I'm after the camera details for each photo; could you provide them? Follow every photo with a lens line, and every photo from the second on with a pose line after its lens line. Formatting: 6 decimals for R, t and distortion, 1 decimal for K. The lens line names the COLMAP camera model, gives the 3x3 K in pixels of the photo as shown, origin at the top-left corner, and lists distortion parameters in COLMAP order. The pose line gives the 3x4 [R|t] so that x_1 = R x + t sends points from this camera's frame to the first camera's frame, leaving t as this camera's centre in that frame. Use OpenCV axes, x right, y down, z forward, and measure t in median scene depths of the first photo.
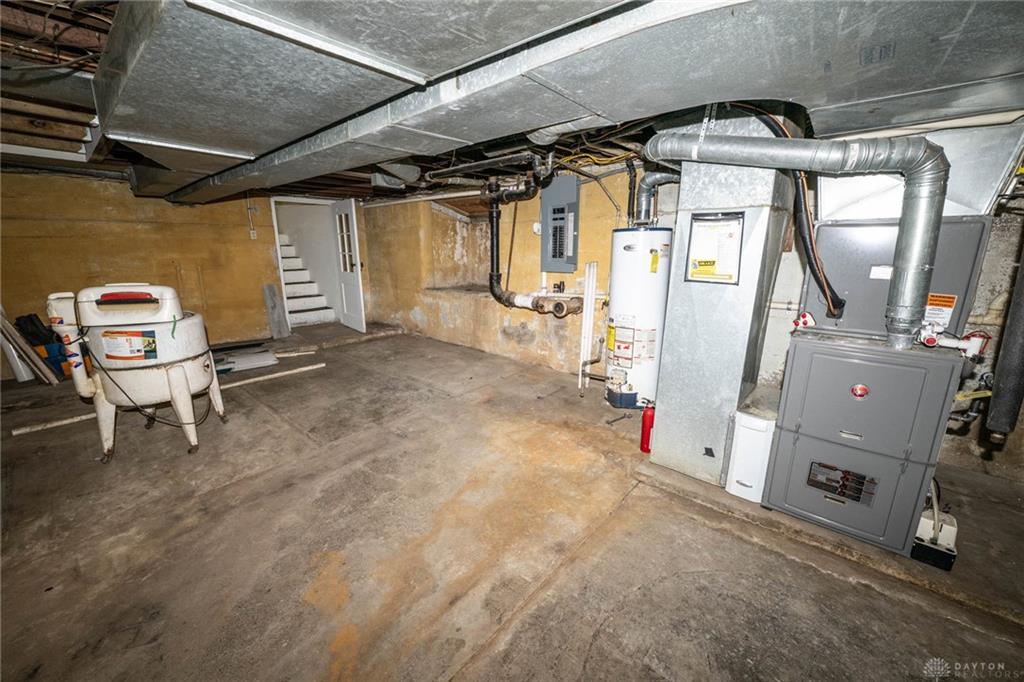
lens RADIAL K [[400.8, 0, 510.4], [0, 400.8, 338.0], [0, 0, 1]] dist [-0.001240, -0.000424]
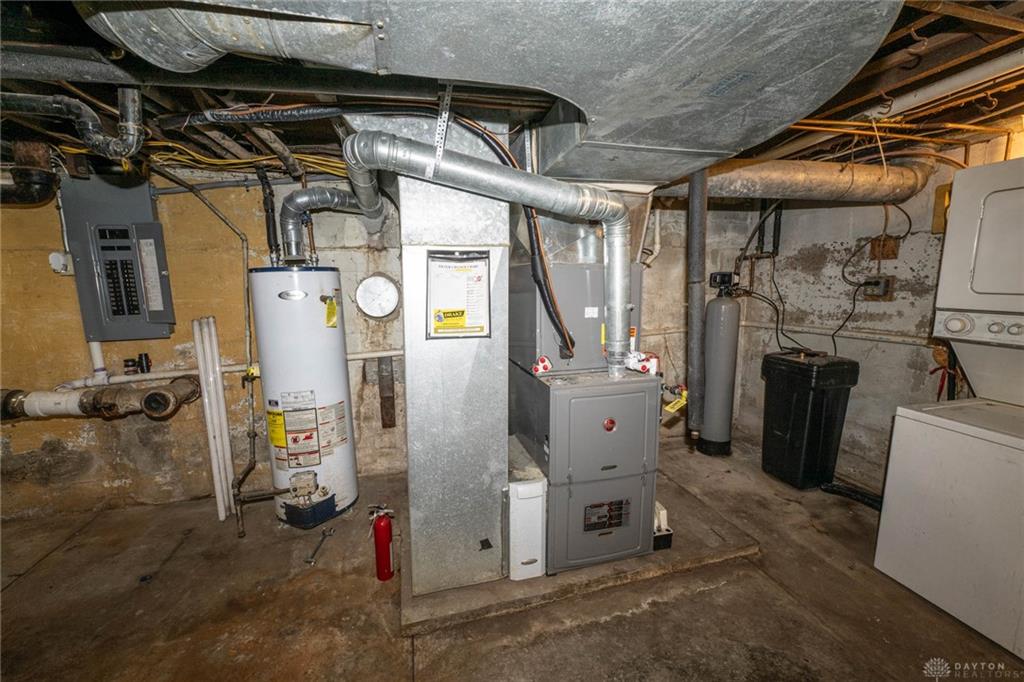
lens RADIAL K [[400.8, 0, 510.4], [0, 400.8, 338.0], [0, 0, 1]] dist [-0.001240, -0.000424]
pose [[0.566208, -0.122936, 0.815043, -0.053011], [0.200379, 0.979681, 0.008567, -0.079872], [-0.799536, 0.158467, 0.579337, 0.300076]]
